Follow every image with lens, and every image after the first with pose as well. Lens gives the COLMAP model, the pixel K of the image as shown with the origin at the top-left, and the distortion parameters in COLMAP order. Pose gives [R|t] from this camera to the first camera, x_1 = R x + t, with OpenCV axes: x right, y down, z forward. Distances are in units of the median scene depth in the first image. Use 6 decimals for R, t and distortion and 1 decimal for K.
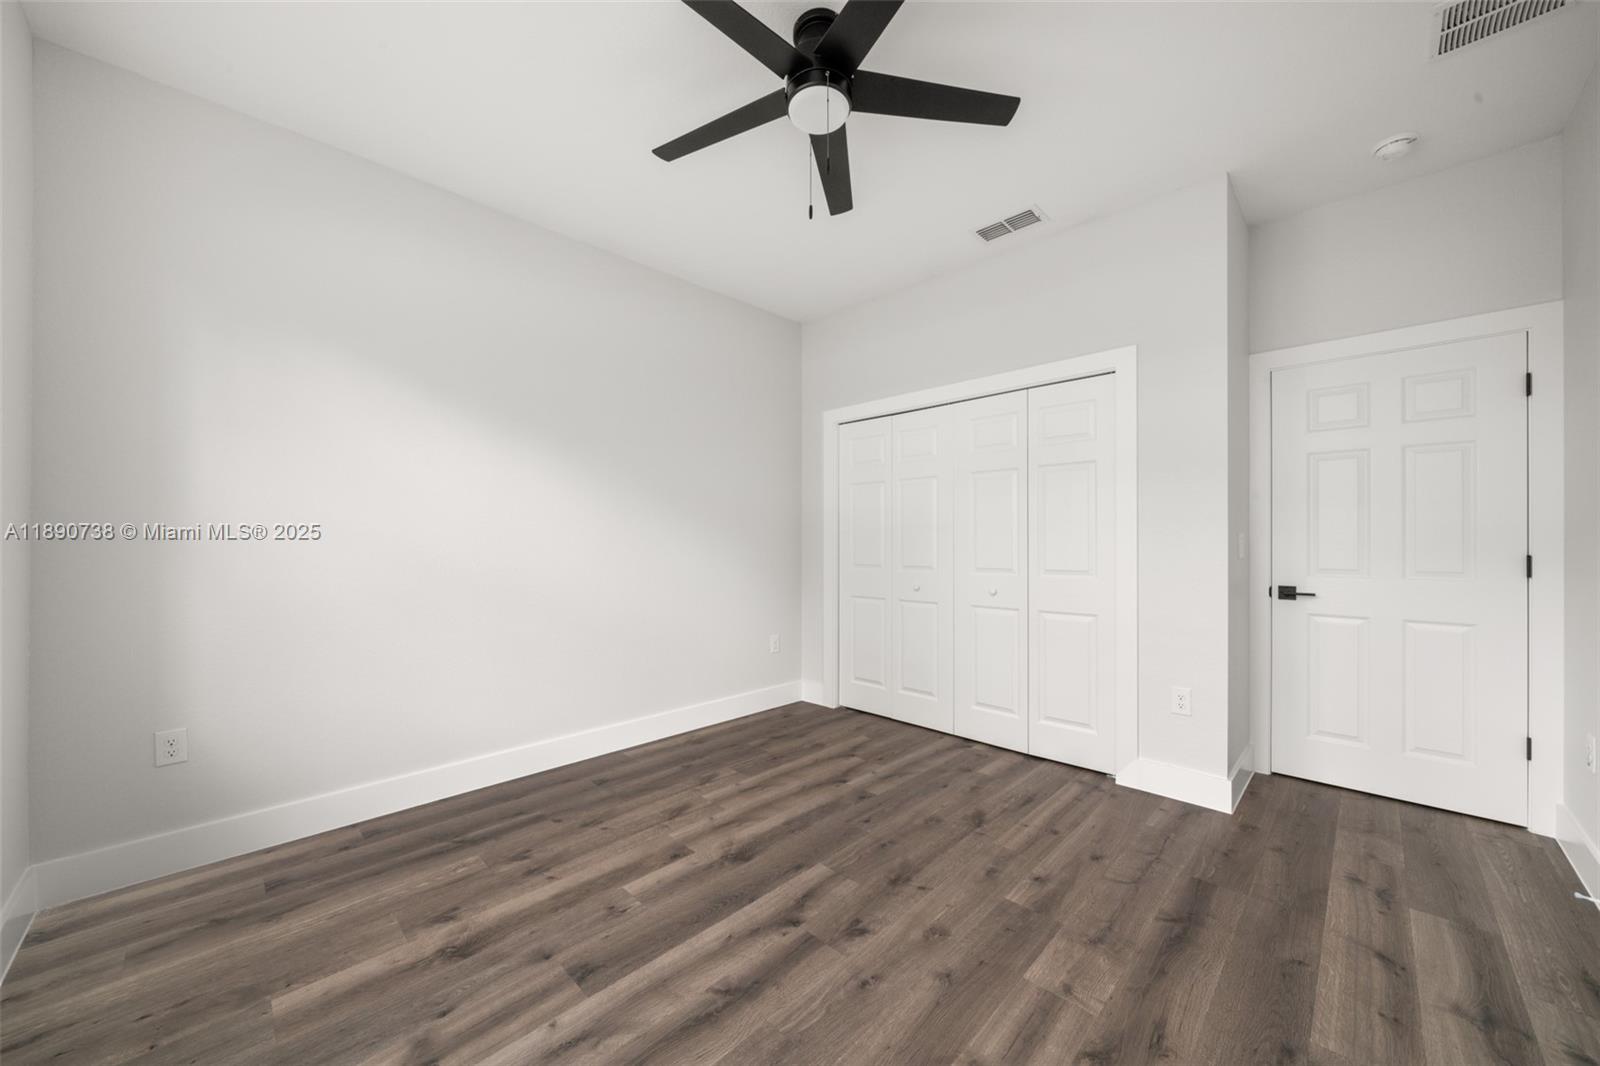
lens RADIAL K [[584.6, 0, 793.6], [0, 584.6, 536.5], [0, 0, 1]] dist [-0.001313, -0.000128]
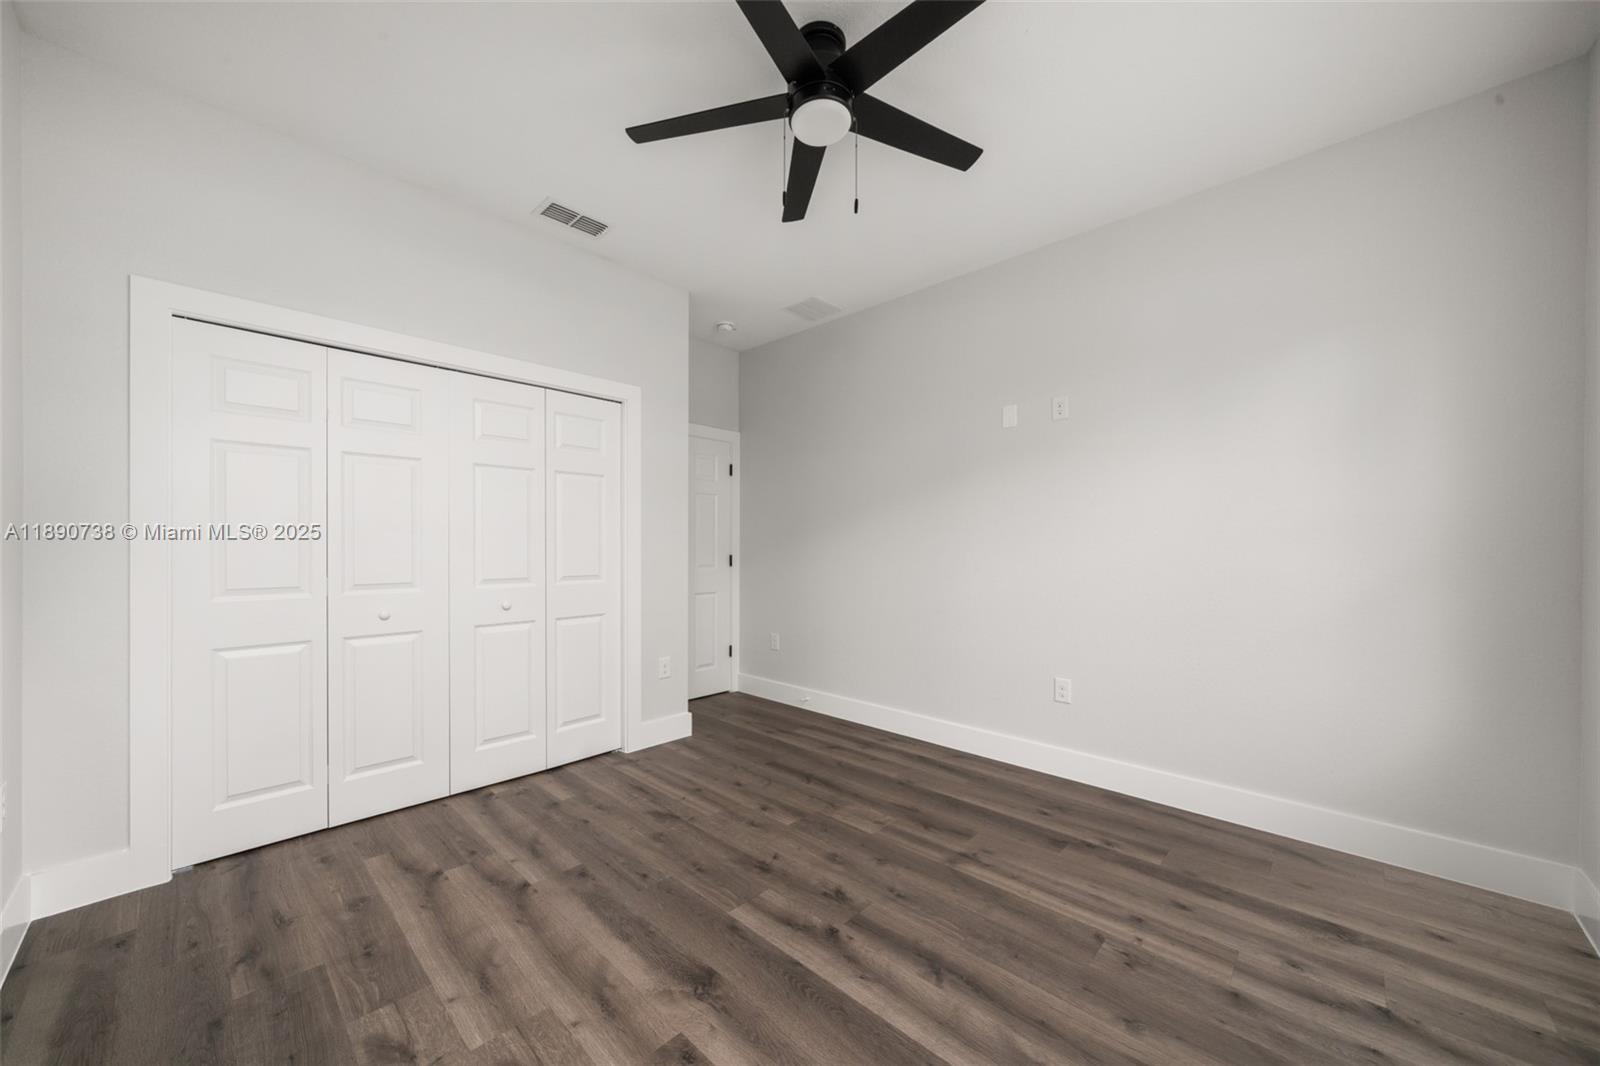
lens RADIAL K [[583.7, 0, 782.7], [0, 583.7, 549.0], [0, 0, 1]] dist [-0.002212, -0.000188]
pose [[-0.009126, -0.003450, 0.999952, -0.759757], [-0.012398, 0.999918, 0.003336, 0.000723], [-0.999882, -0.012367, -0.009168, 0.840014]]
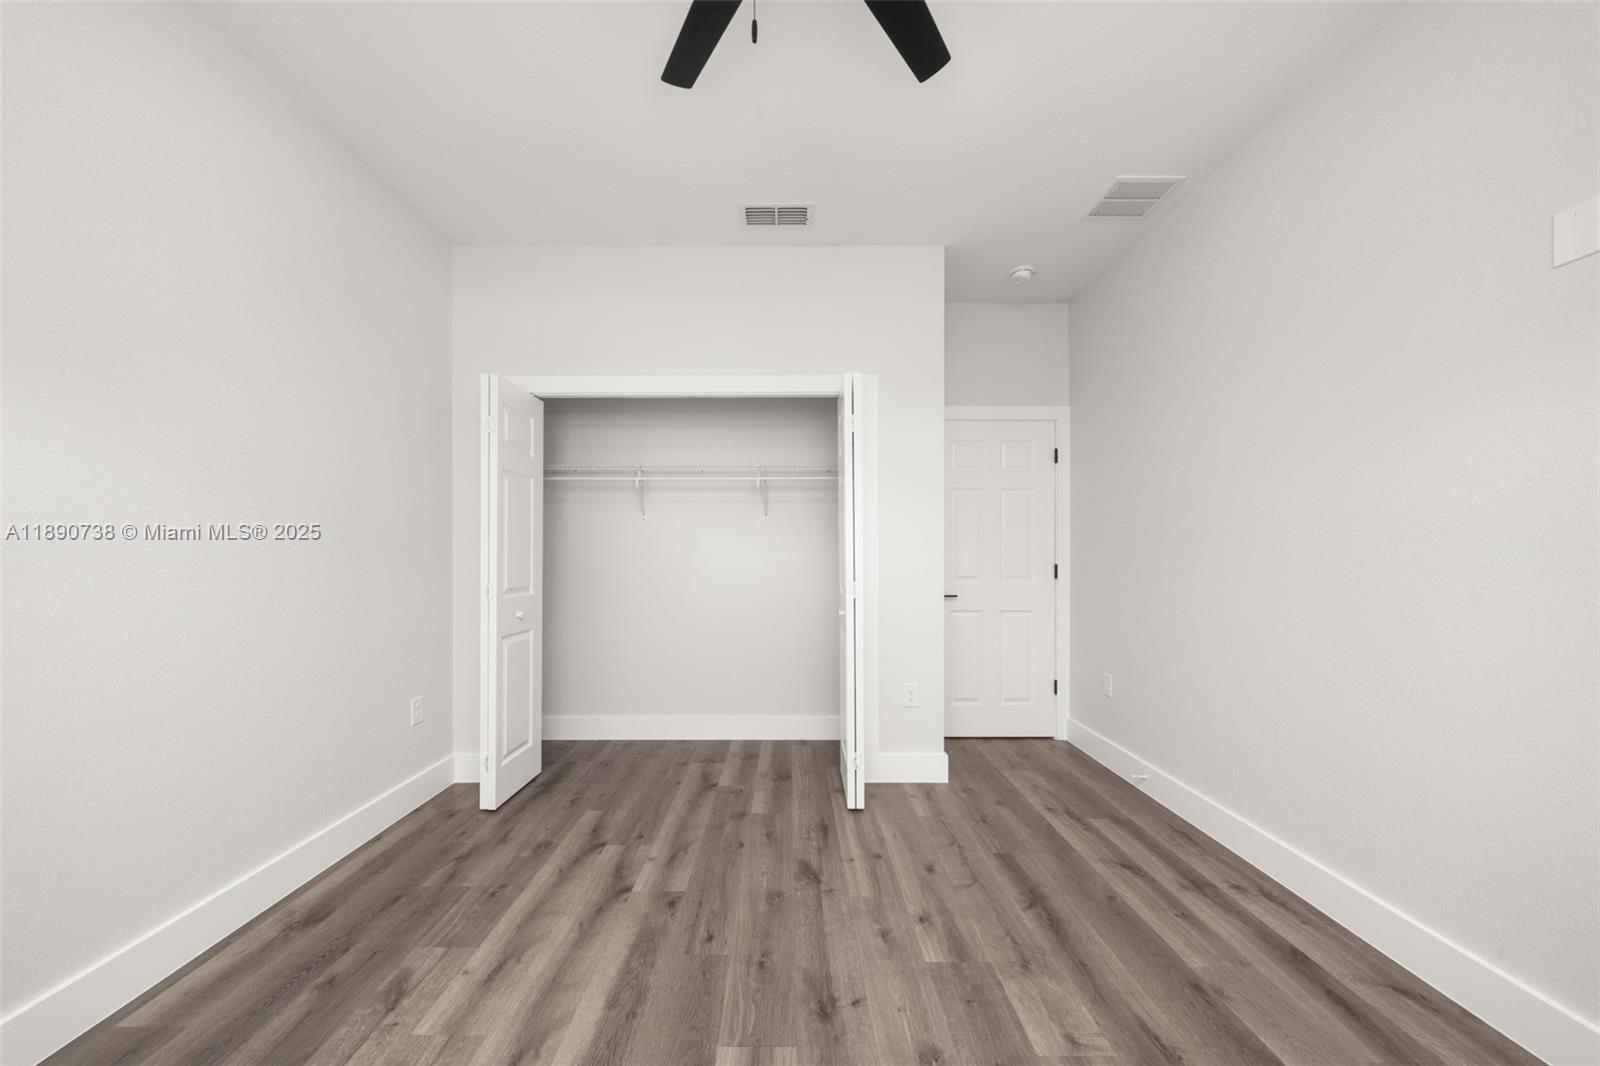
lens RADIAL K [[548.2, 0, 789.8], [0, 548.2, 541.0], [0, 0, 1]] dist [-0.004909, 0.000059]
pose [[0.707926, 0.016698, 0.706089, -0.310691], [-0.006740, 0.999835, -0.016887, -0.003873], [-0.706254, 0.007195, 0.707922, 0.451624]]
